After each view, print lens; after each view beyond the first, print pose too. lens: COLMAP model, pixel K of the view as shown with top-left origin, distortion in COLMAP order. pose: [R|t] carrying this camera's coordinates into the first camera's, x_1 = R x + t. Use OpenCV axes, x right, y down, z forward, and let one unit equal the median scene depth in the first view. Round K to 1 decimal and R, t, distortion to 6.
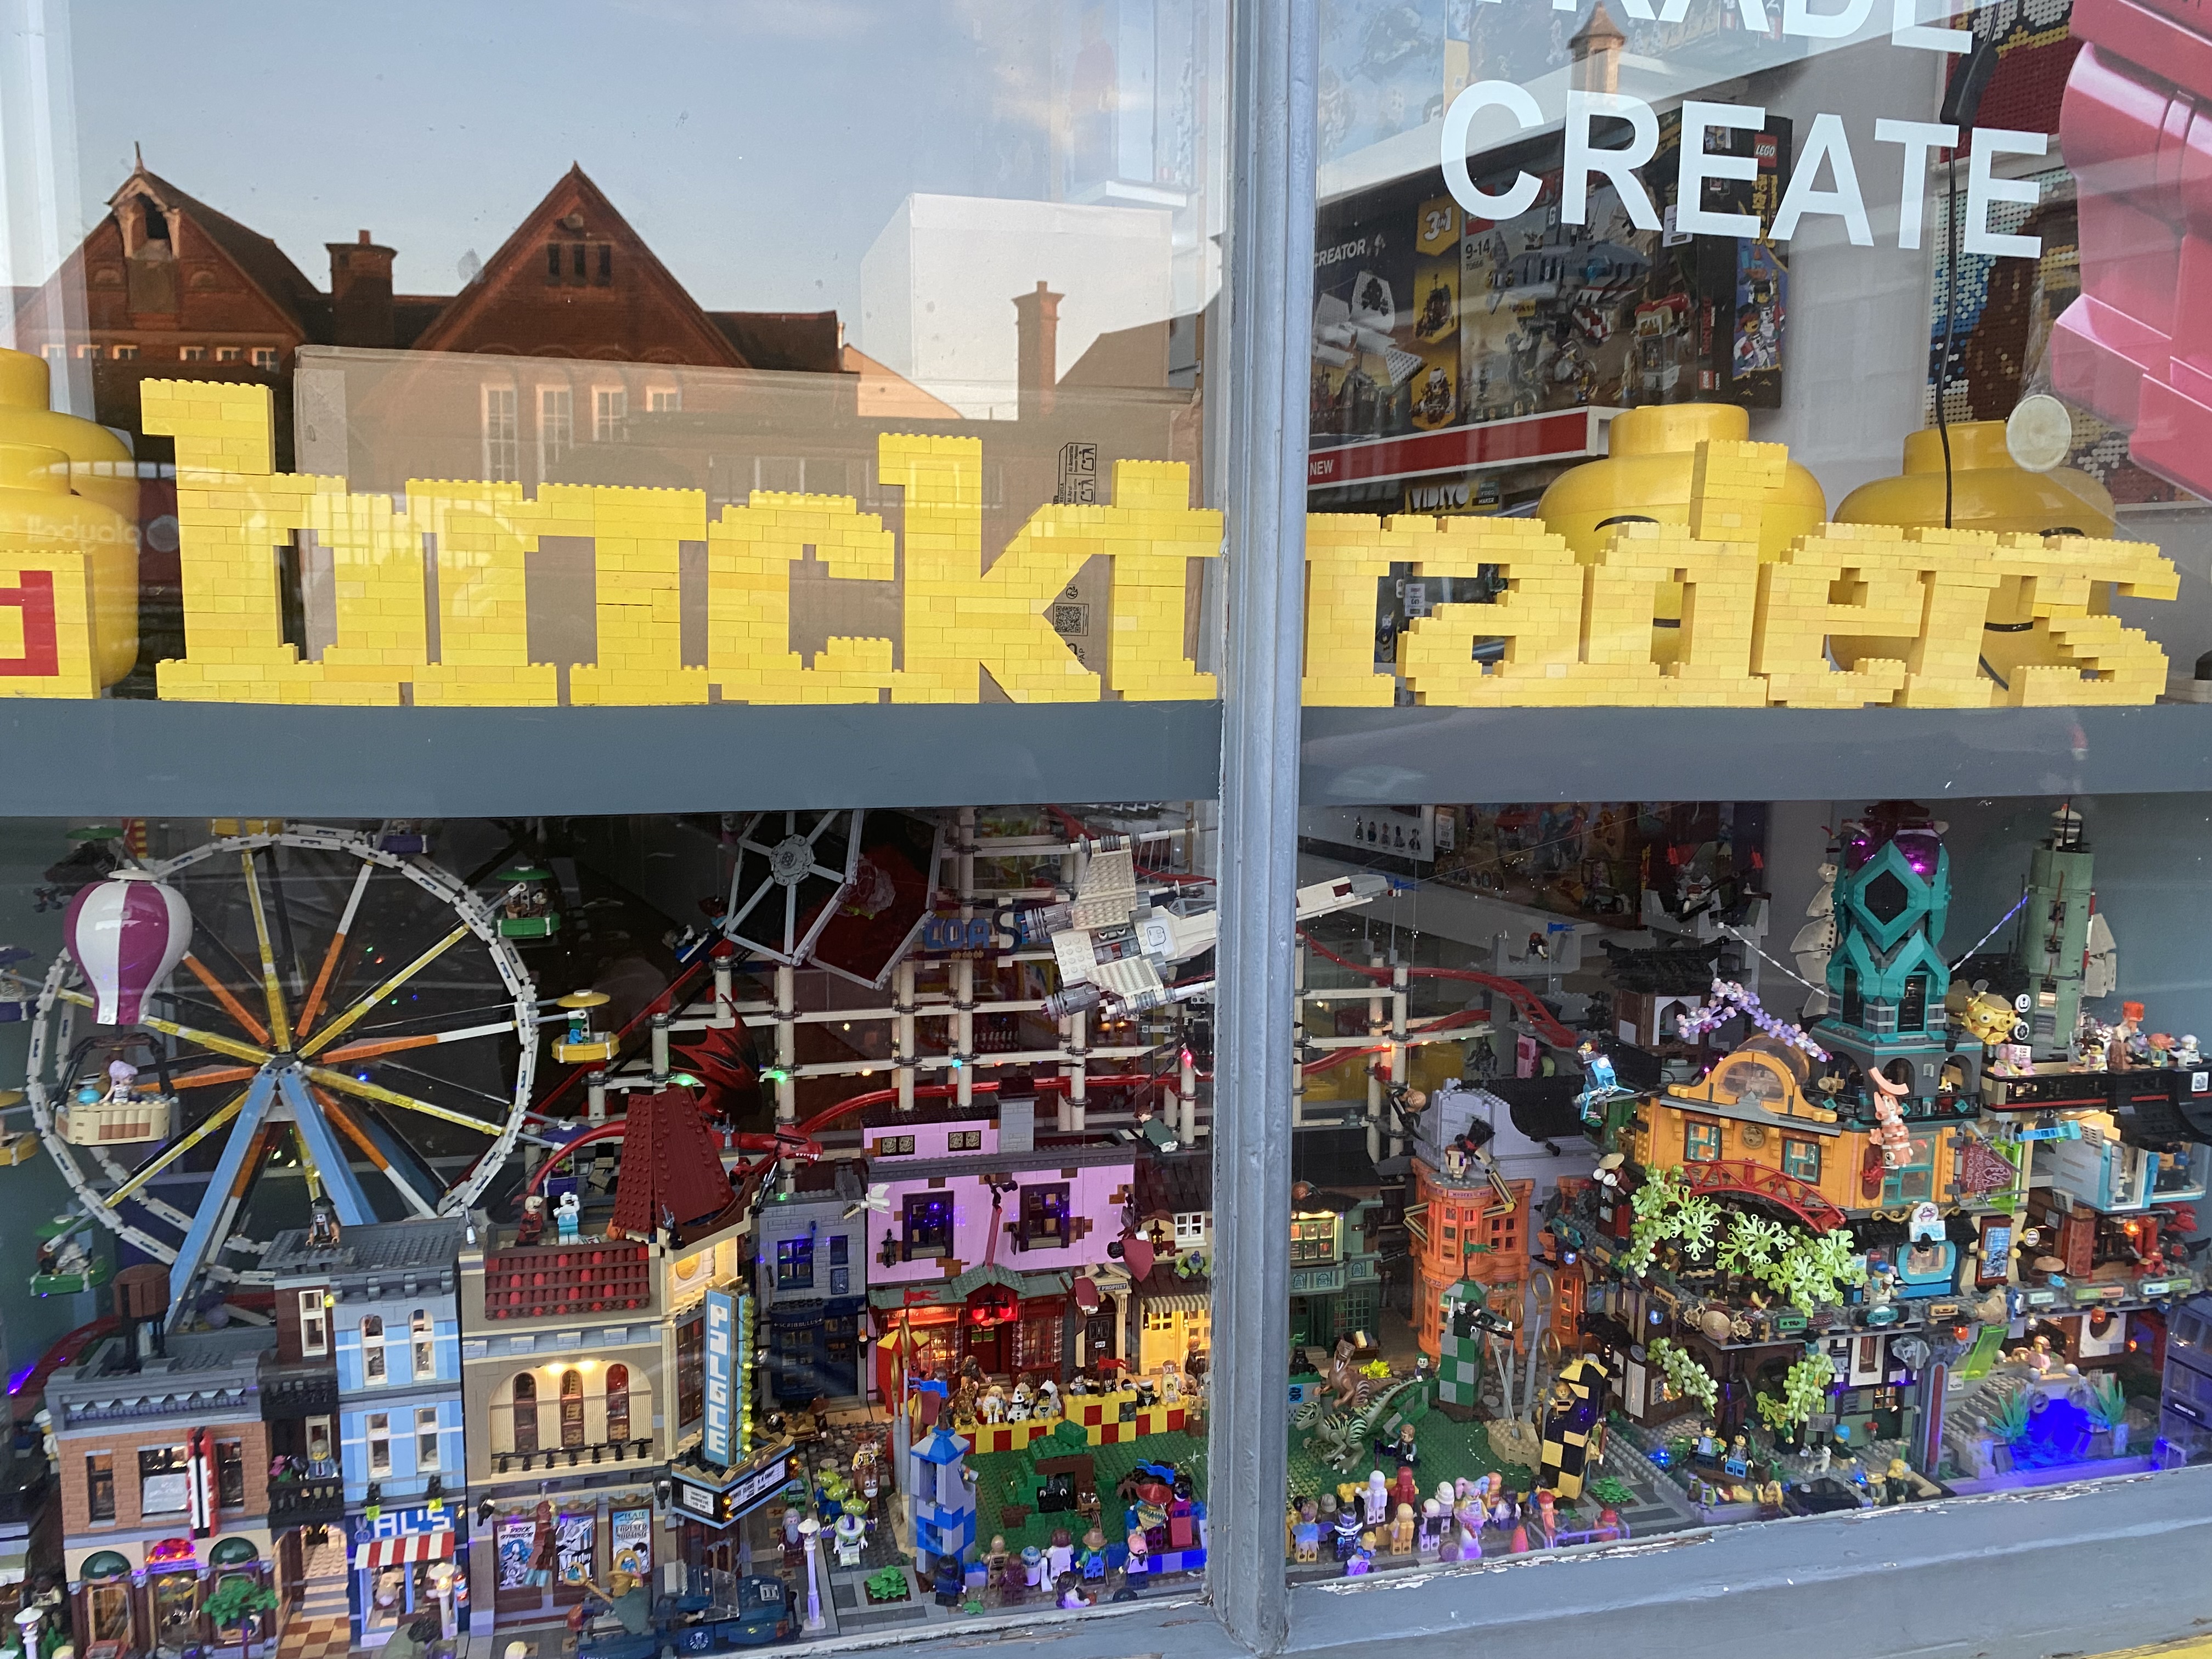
lens RADIAL K [[1682.7, 0, 1103.3], [0, 1682.7, 829.9], [0, 0, 1]] dist [0.028874, -0.018341]
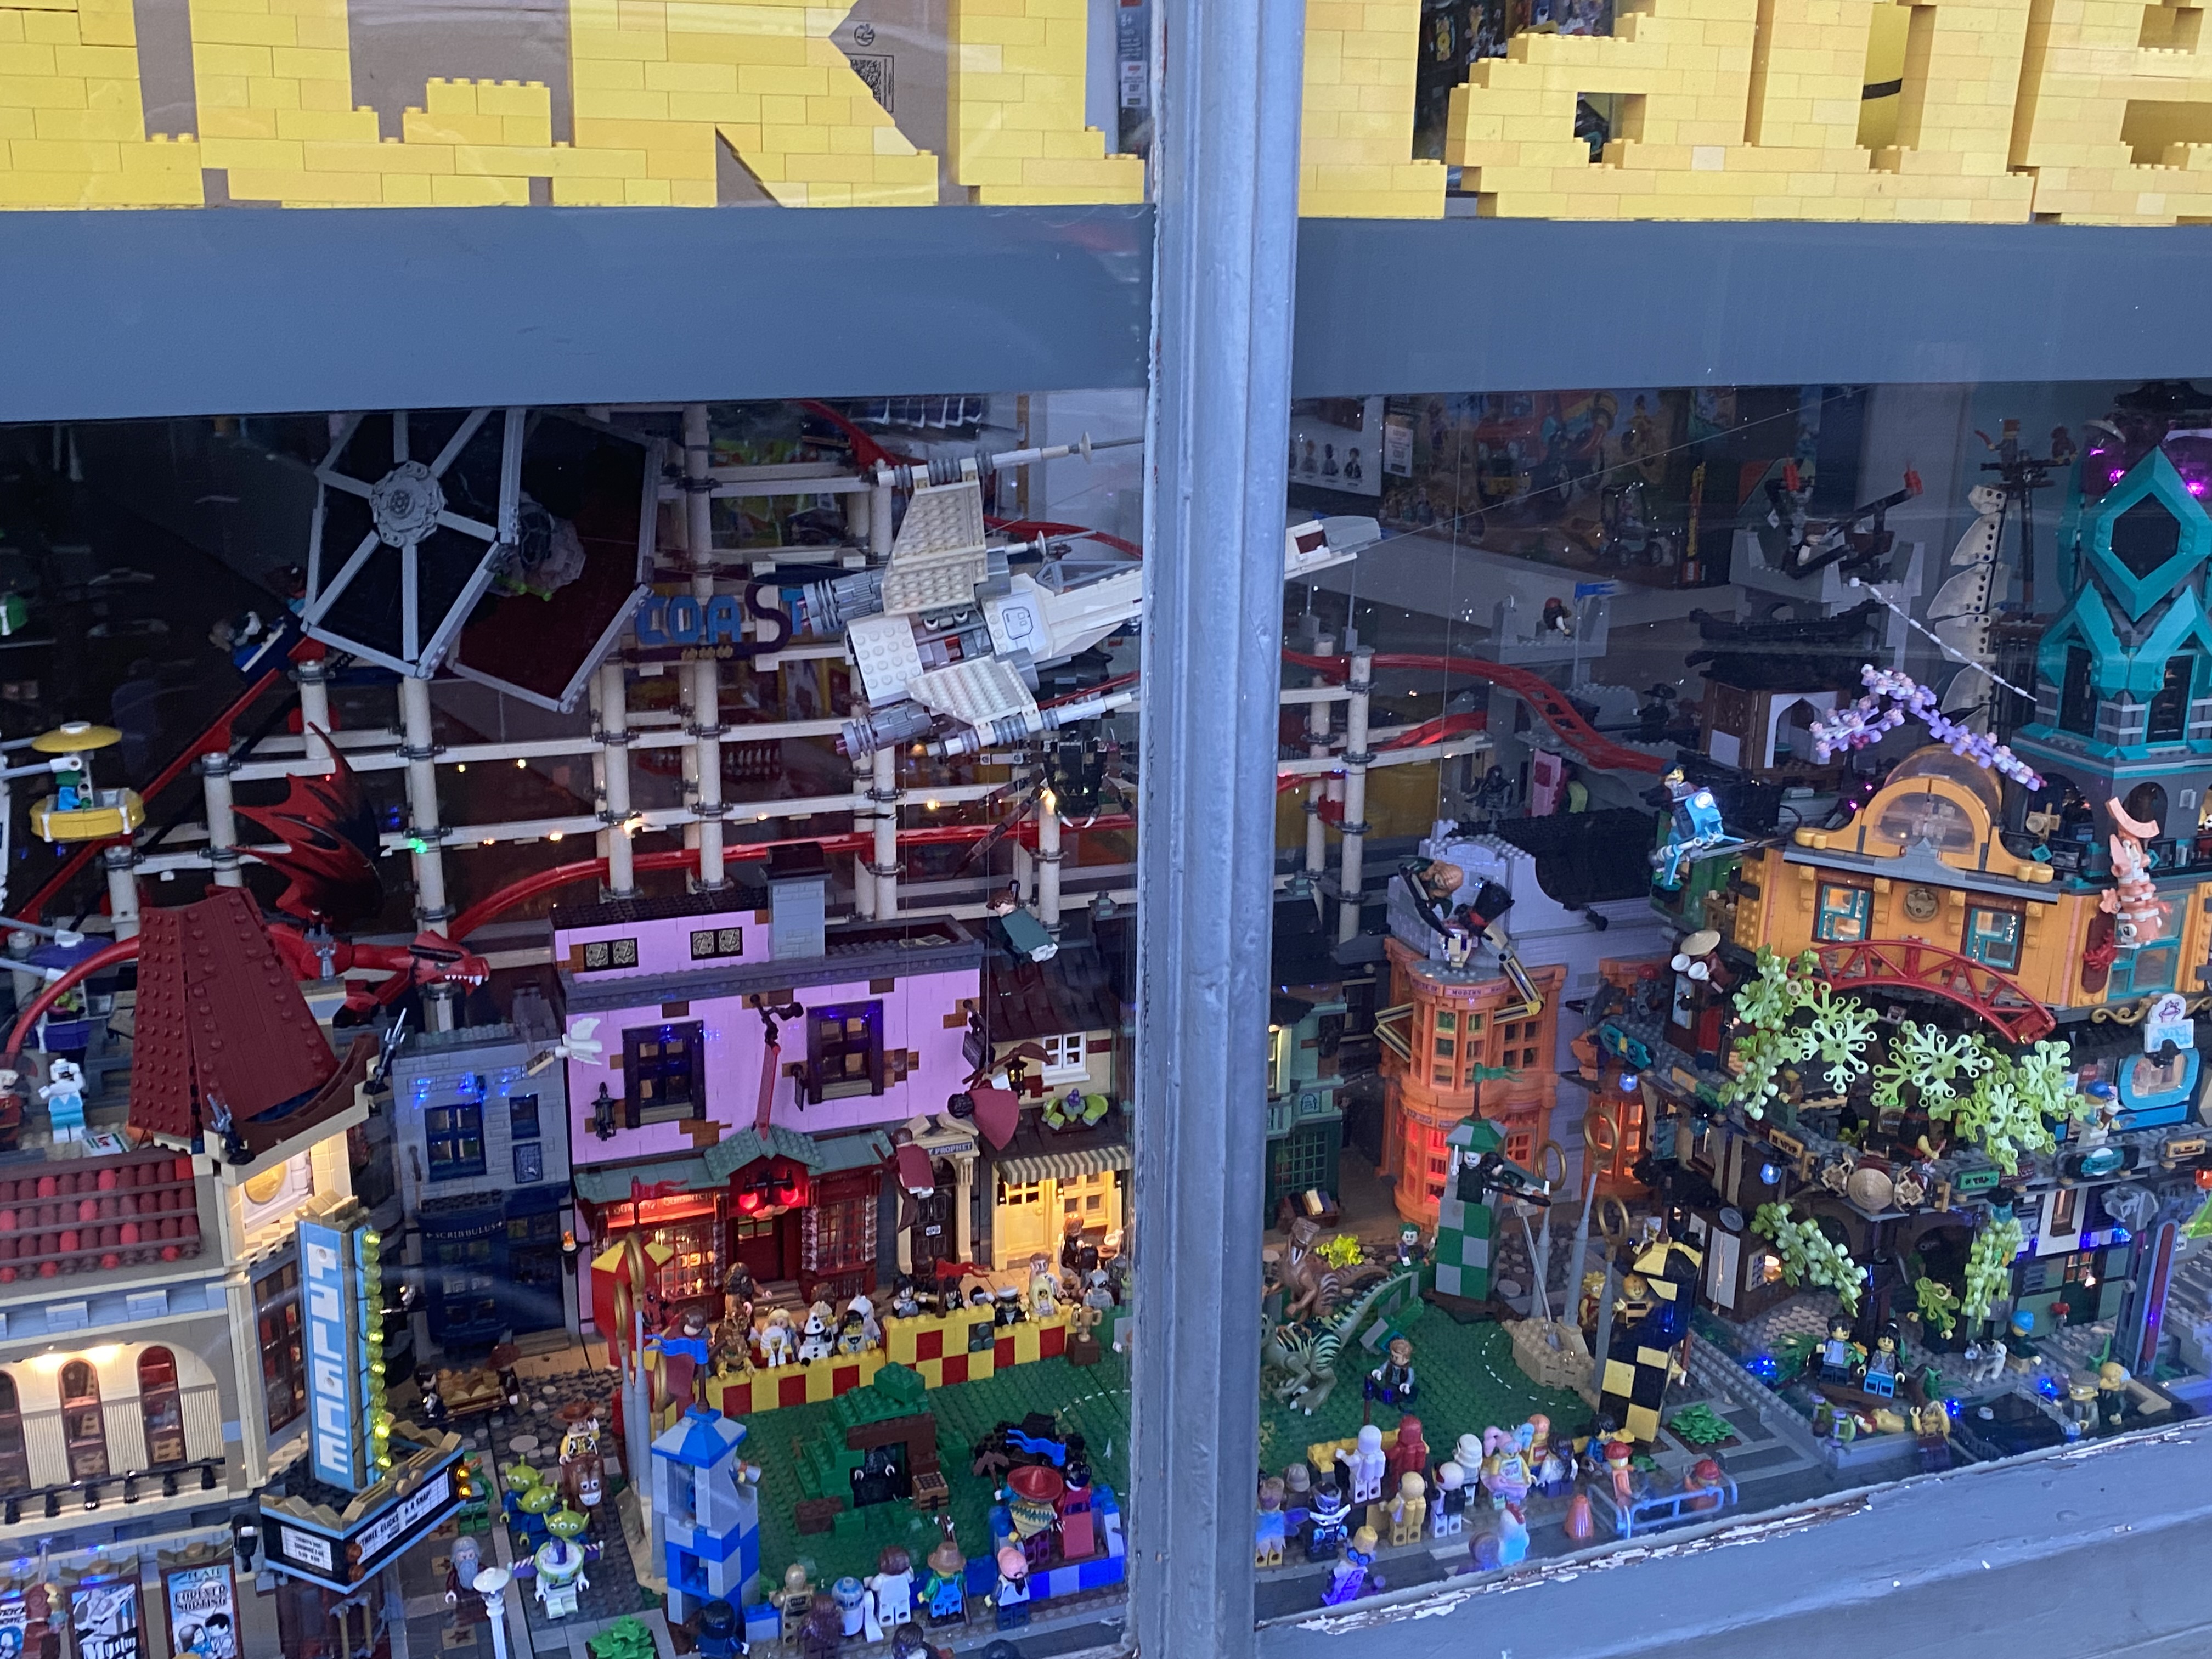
lens RADIAL K [[2249.8, 0, 1092.6], [0, 2249.8, 821.1], [0, 0, 1]] dist [0.018691, 0.000000]
pose [[0.995575, -0.027236, 0.089936, -0.017244], [0.012569, 0.987072, 0.159786, 0.004221], [-0.093126, -0.157948, 0.983046, 0.171474]]
